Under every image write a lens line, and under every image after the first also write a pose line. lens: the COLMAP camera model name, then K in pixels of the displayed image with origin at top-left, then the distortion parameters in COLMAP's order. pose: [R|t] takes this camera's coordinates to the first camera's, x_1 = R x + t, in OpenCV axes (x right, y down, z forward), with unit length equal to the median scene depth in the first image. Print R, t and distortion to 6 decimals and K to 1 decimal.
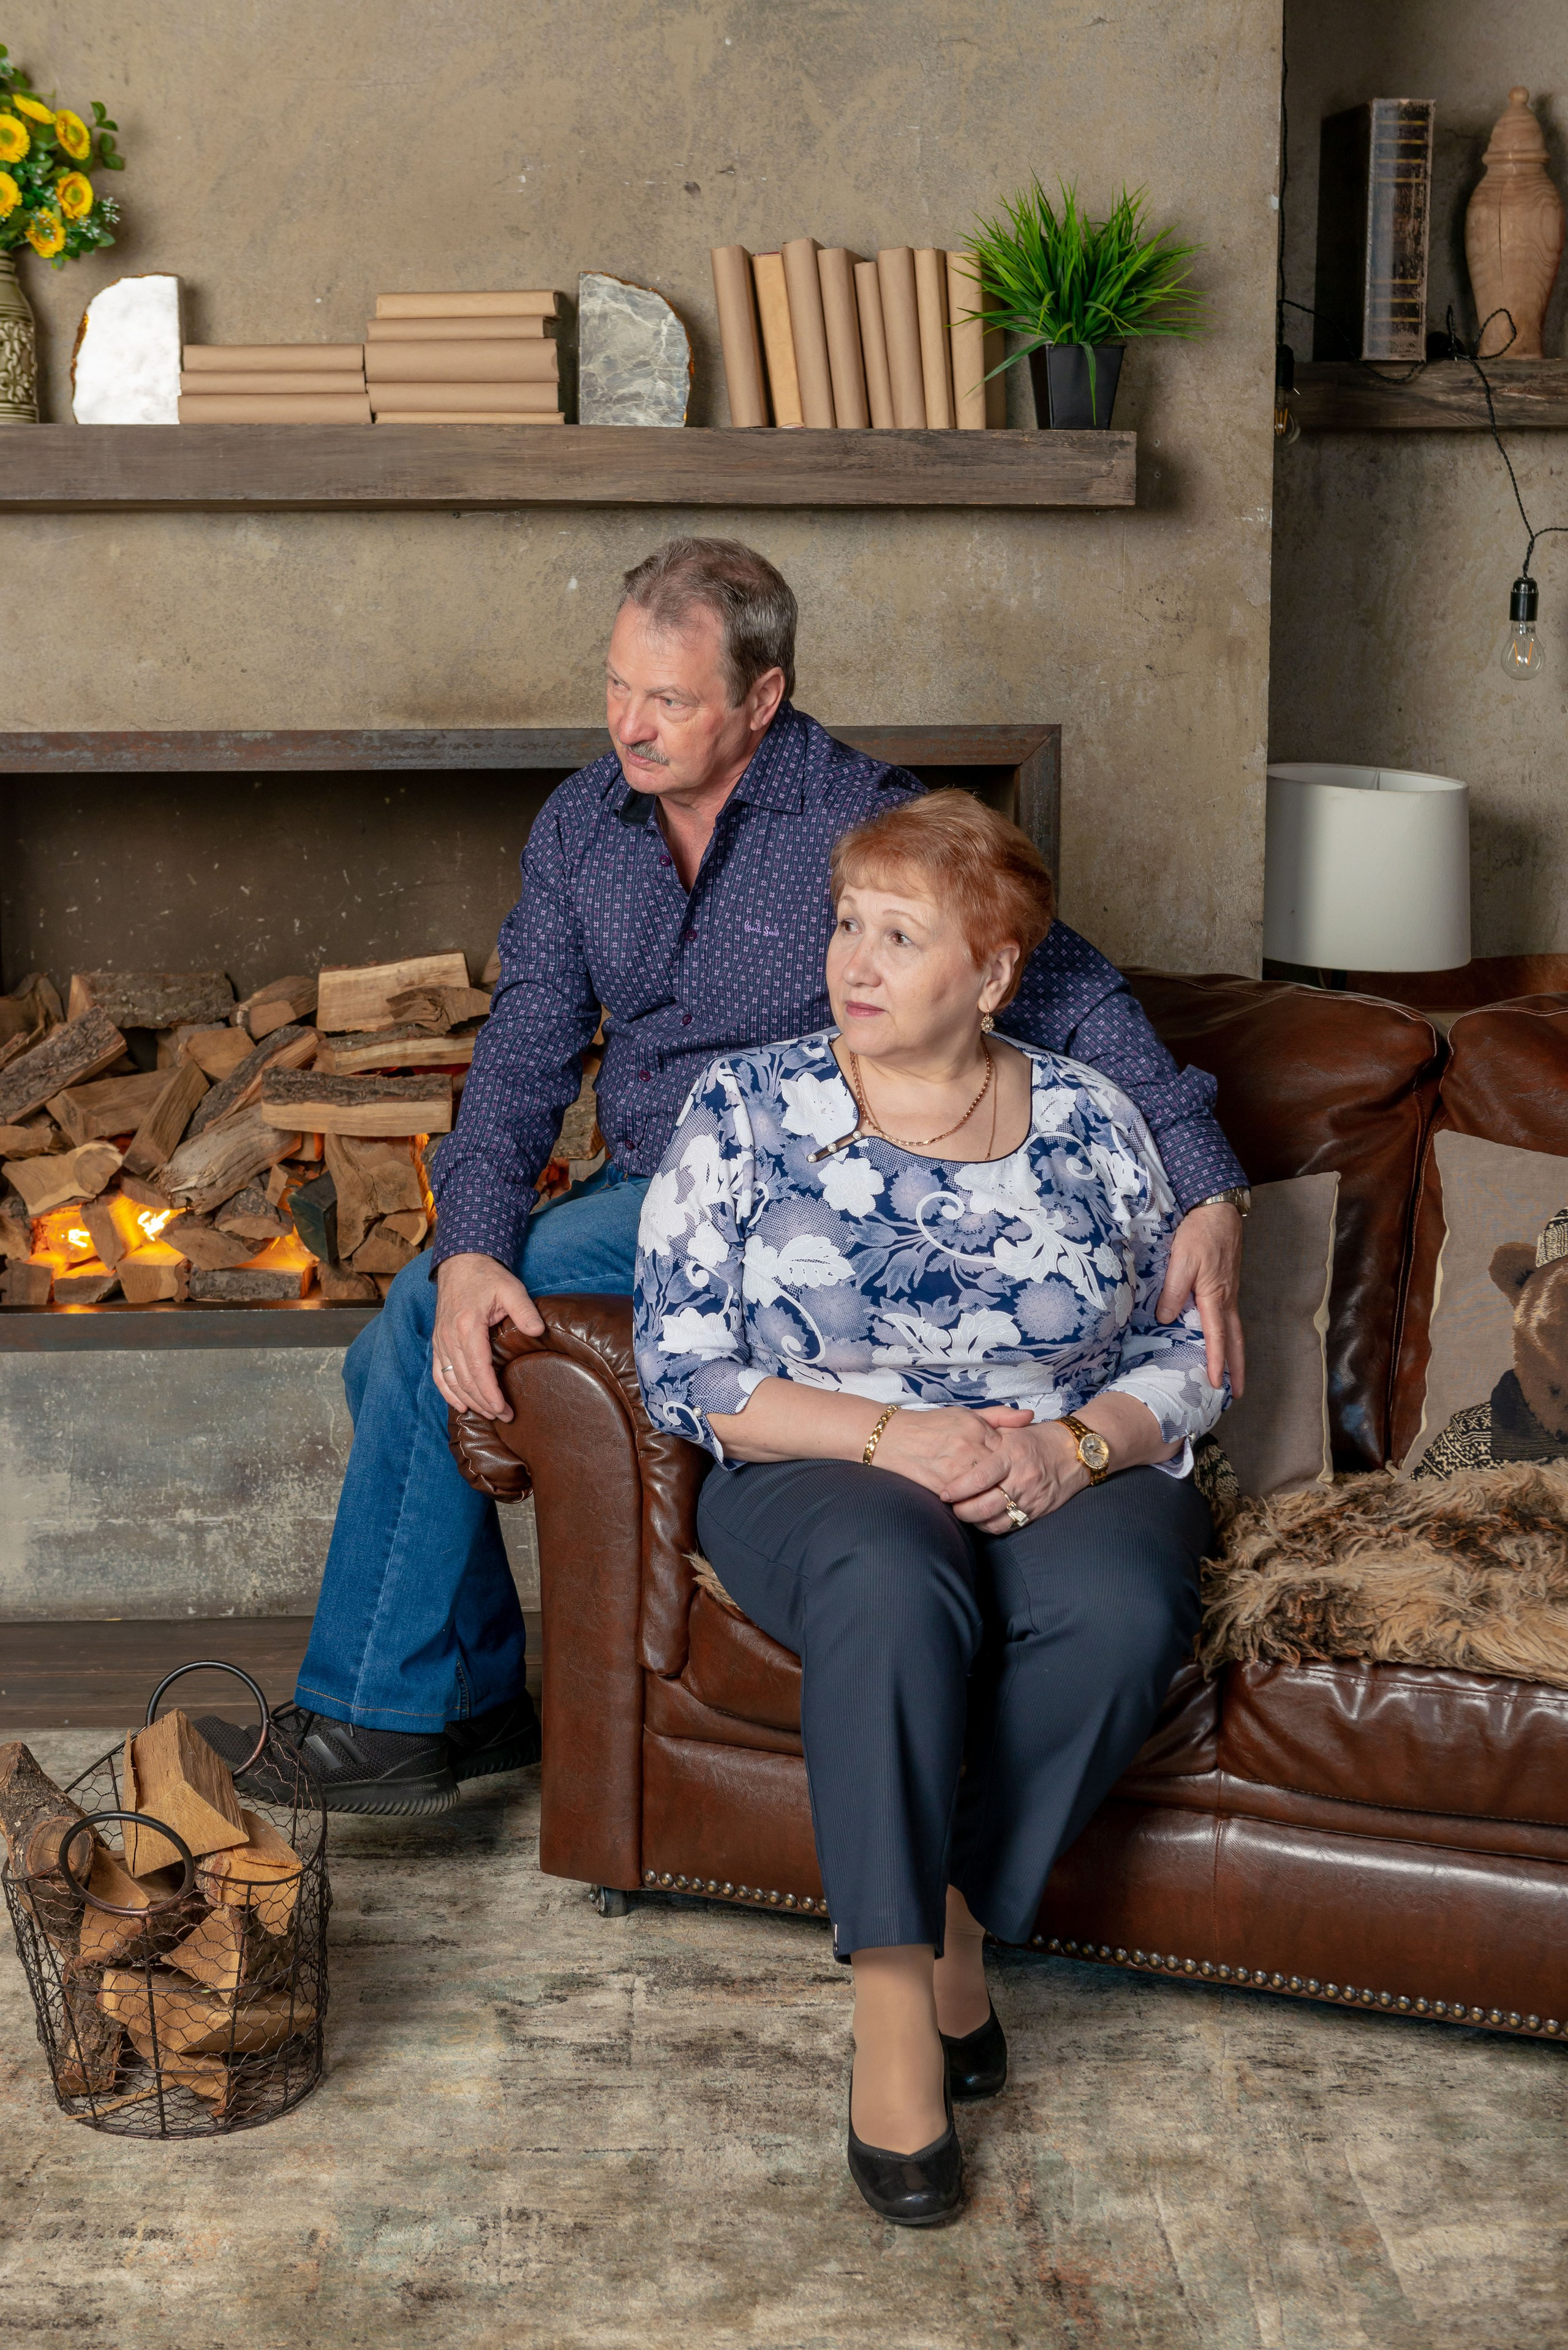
lens RADIAL K [[3593.4, 0, 796.1], [0, 3593.4, 1174.5], [0, 0, 1]] dist [0.024563, -0.080177]
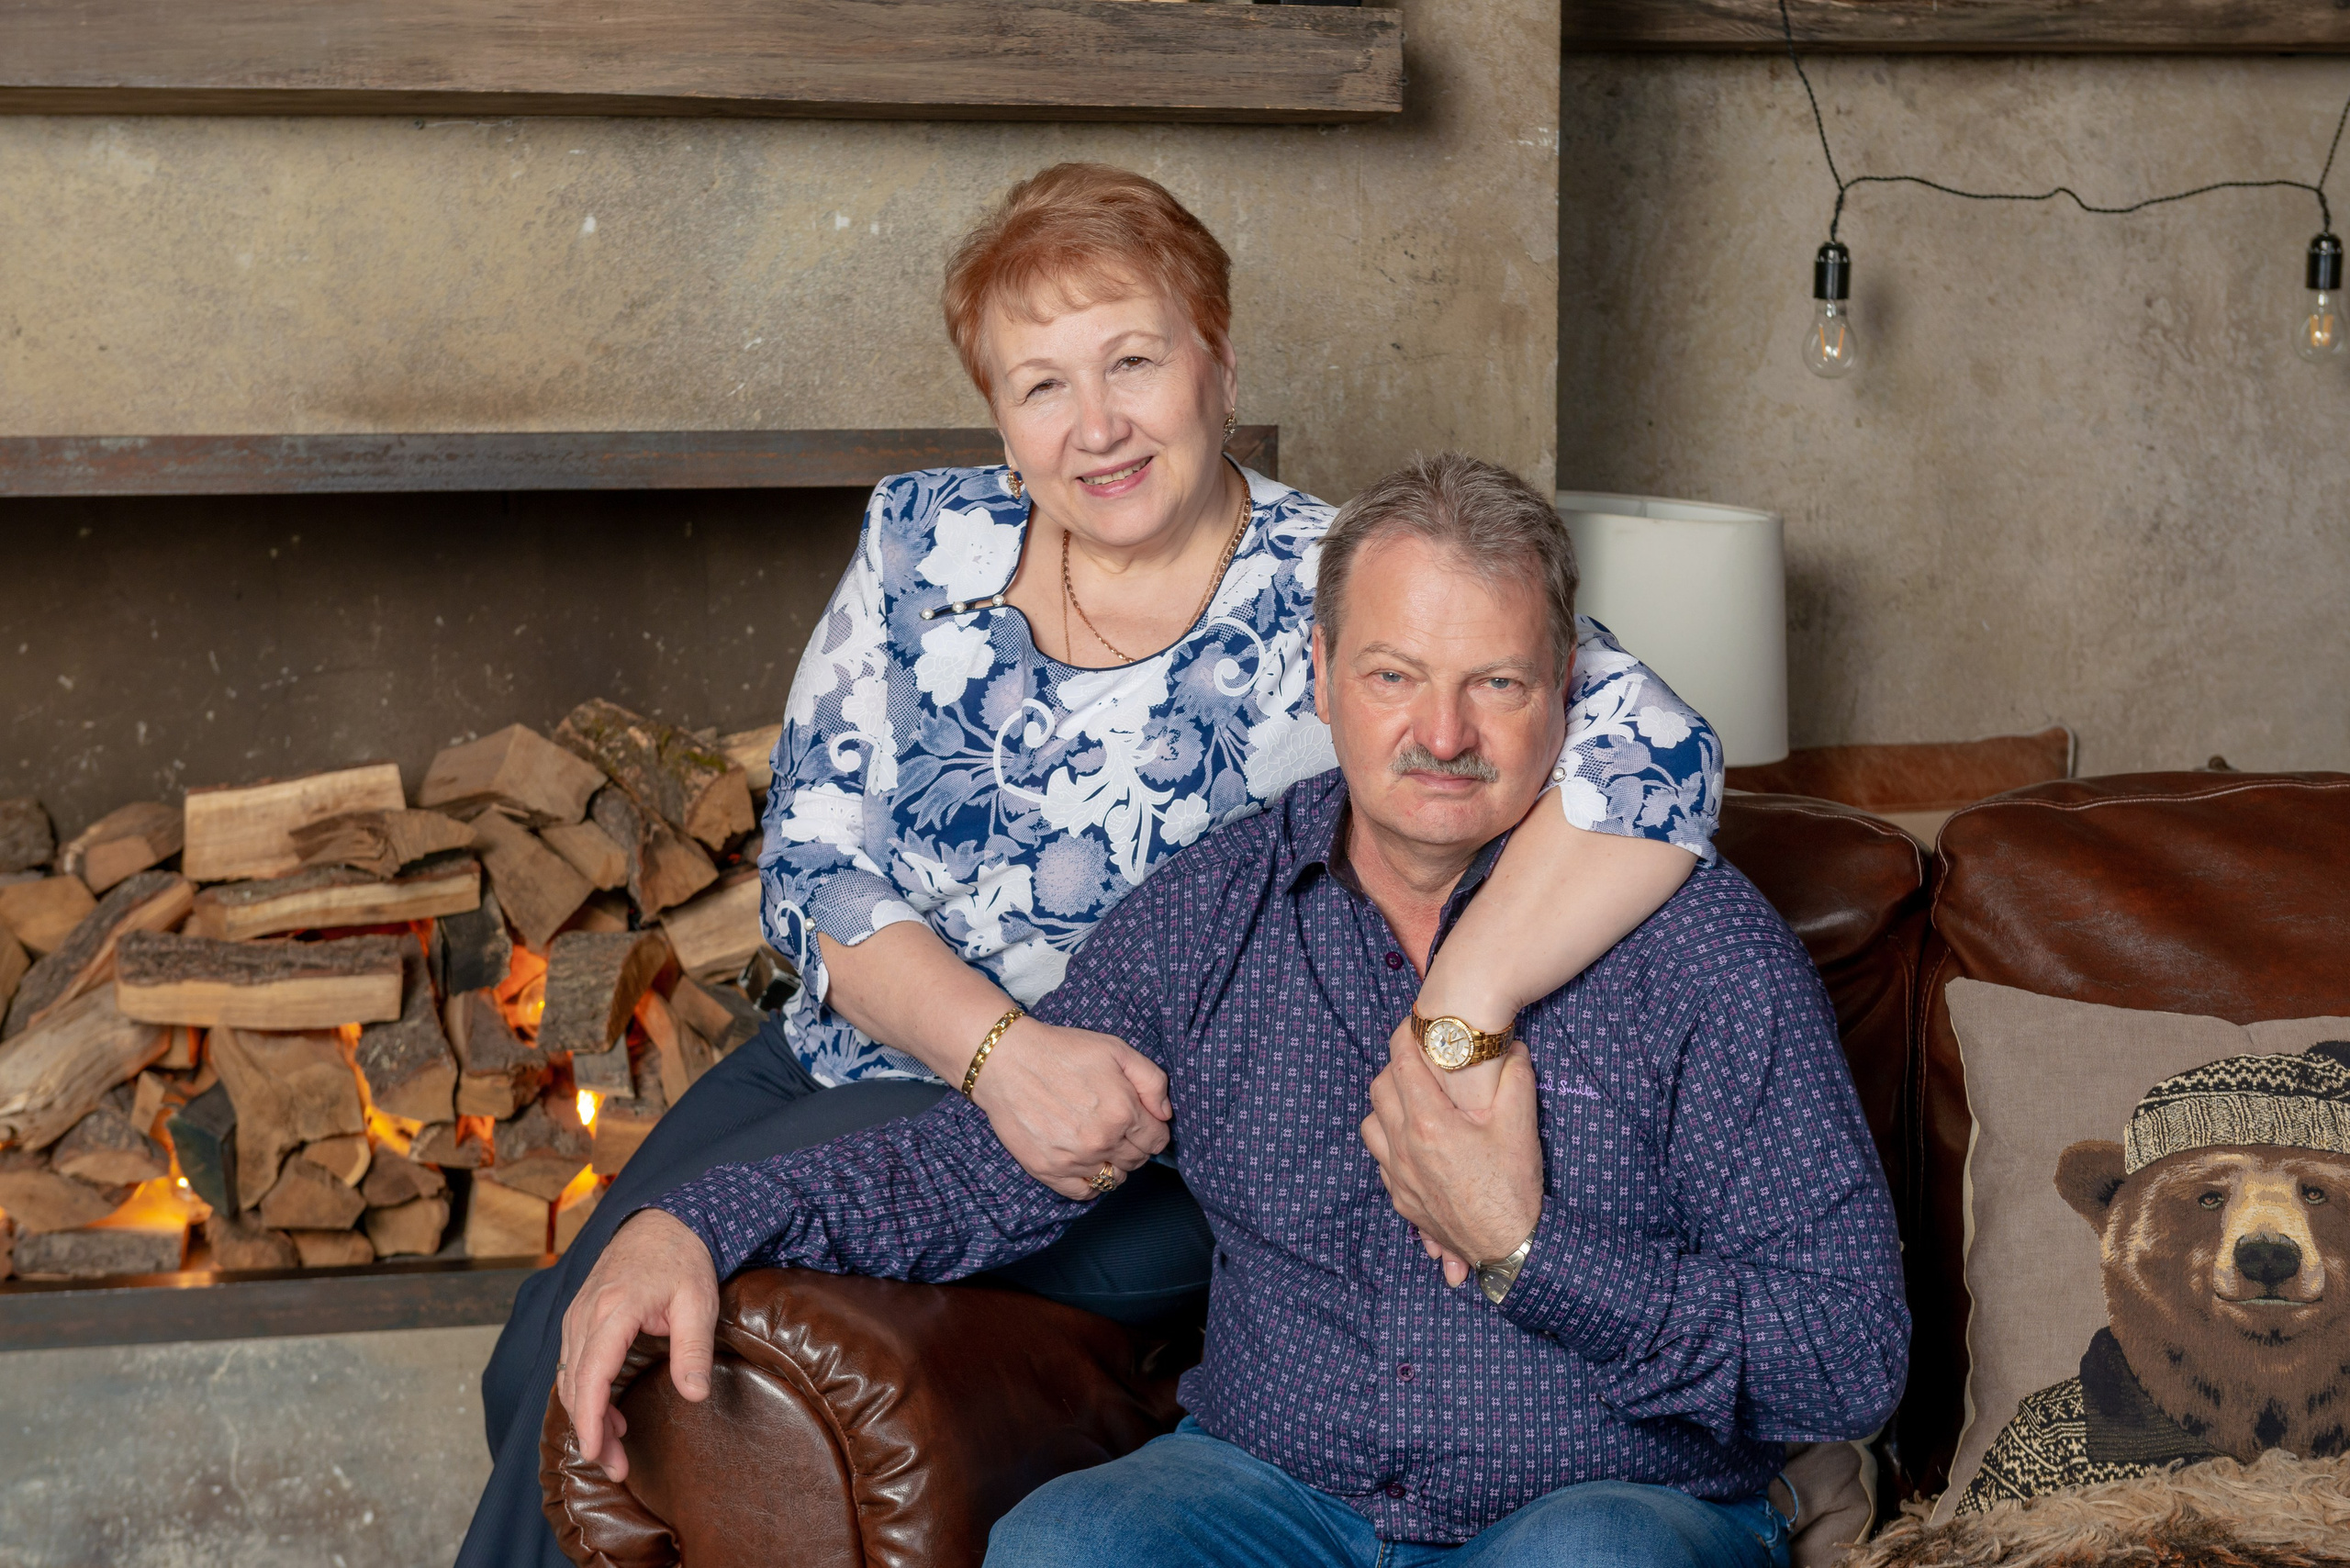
lens RADIAL K [[4076.4, 0, 1180.4], [0, 4076.4, 787.9], [0, 0, 1]] dist [0.041956, -0.175856]
pose [[0.986085, -0.017097, 0.165363, -0.081594], [0.028217, 0.997478, -0.065131, -0.000859], [-0.163832, 0.068891, 0.984080, 0.210697]]
